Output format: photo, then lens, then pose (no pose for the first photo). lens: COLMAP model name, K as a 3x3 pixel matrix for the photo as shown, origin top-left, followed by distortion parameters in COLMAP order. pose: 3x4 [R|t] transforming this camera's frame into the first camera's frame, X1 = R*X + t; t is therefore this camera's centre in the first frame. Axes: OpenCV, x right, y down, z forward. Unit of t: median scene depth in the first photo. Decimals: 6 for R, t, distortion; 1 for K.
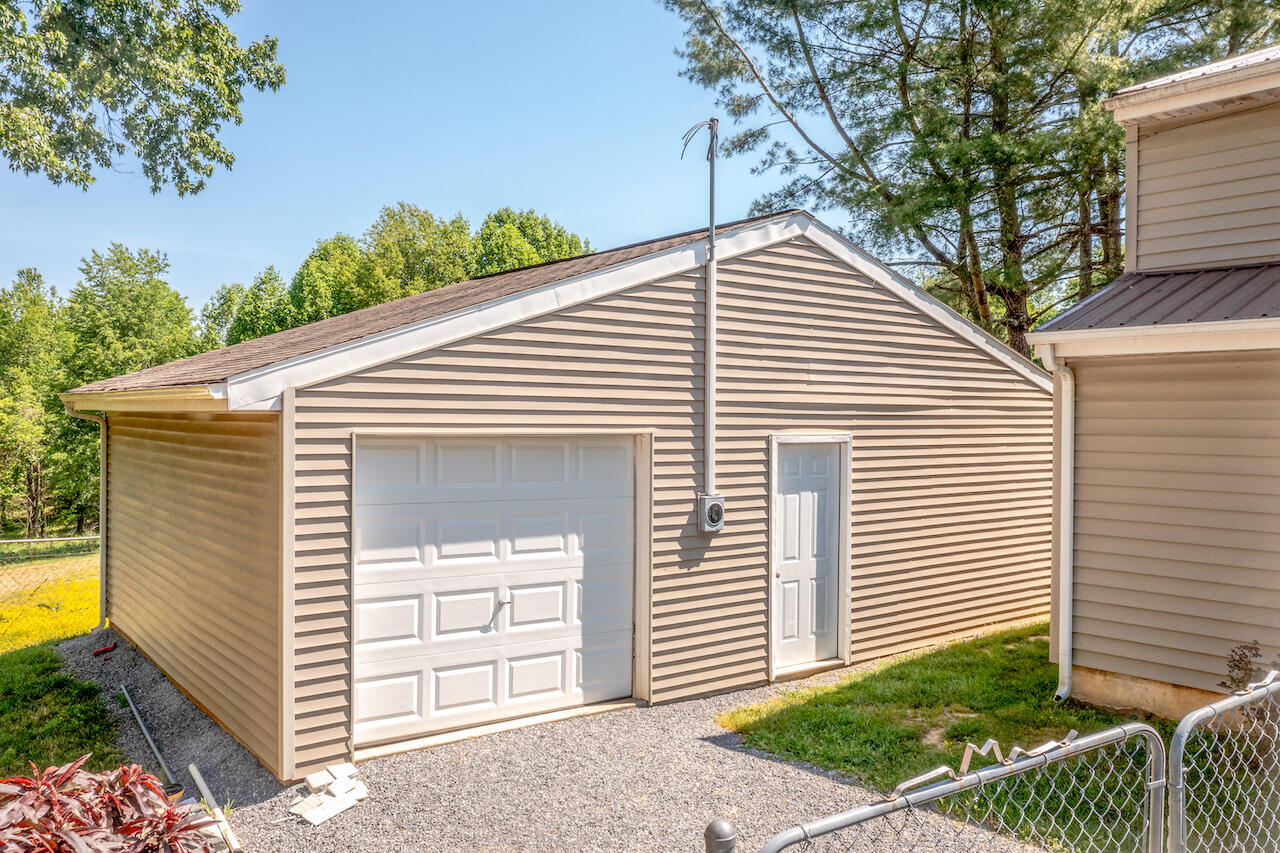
lens RADIAL K [[1023.5, 0, 640.0], [0, 1023.5, 426.5], [0, 0, 1]] dist [0.011289, 0.004092]
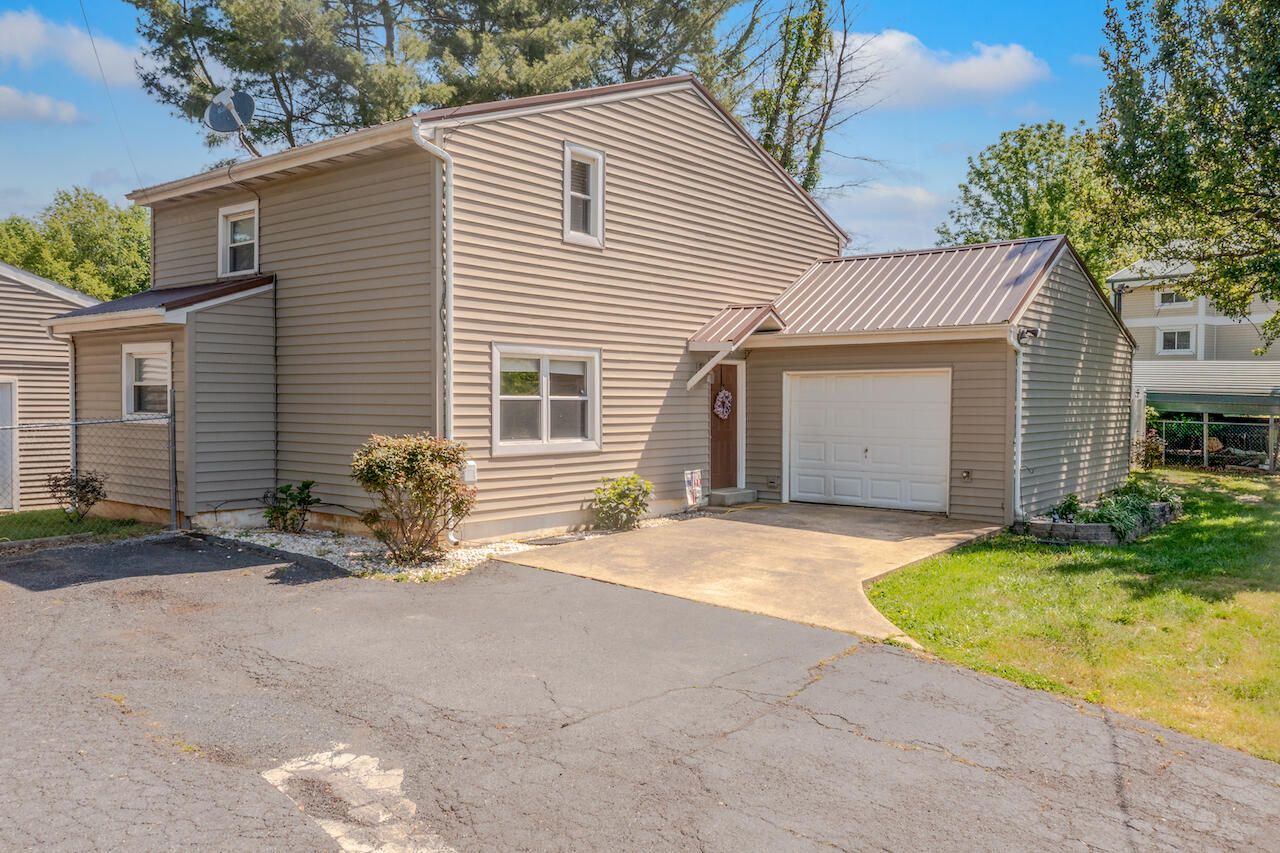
lens RADIAL K [[1026.1, 0, 640.0], [0, 1026.1, 426.5], [0, 0, 1]] dist [-0.007276, -0.001933]
pose [[0.979841, -0.004684, 0.199724, 0.571987], [0.002172, 0.999916, 0.012794, 0.043758], [-0.199768, -0.012102, 0.979769, -0.569967]]
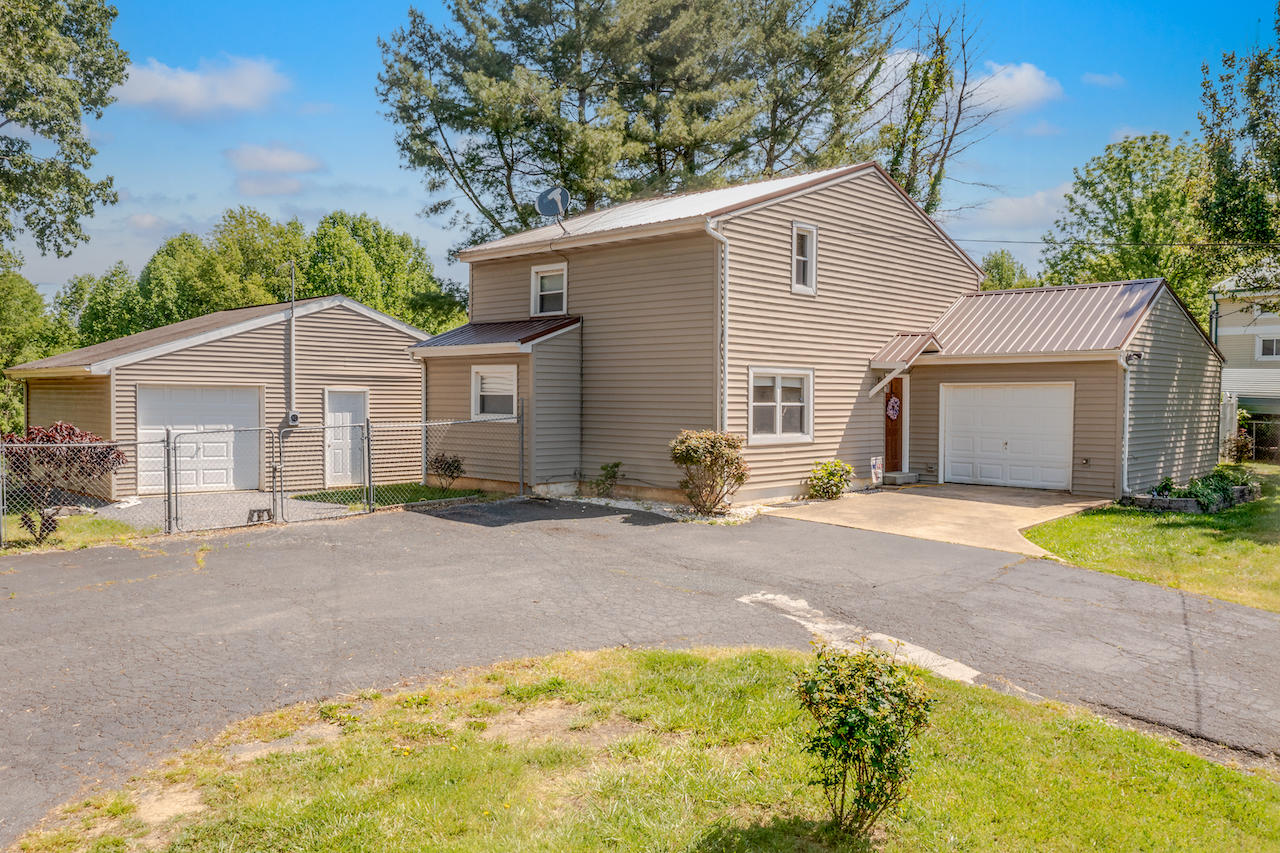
lens RADIAL K [[1030.8, 0, 640.4], [0, 1030.8, 433.2], [0, 0, 1]] dist [-0.010466, 0.007868]
pose [[0.993048, -0.002127, 0.117691, 0.351680], [-0.000336, 0.999781, 0.020903, 0.039283], [-0.117710, -0.020797, 0.992830, -0.913727]]
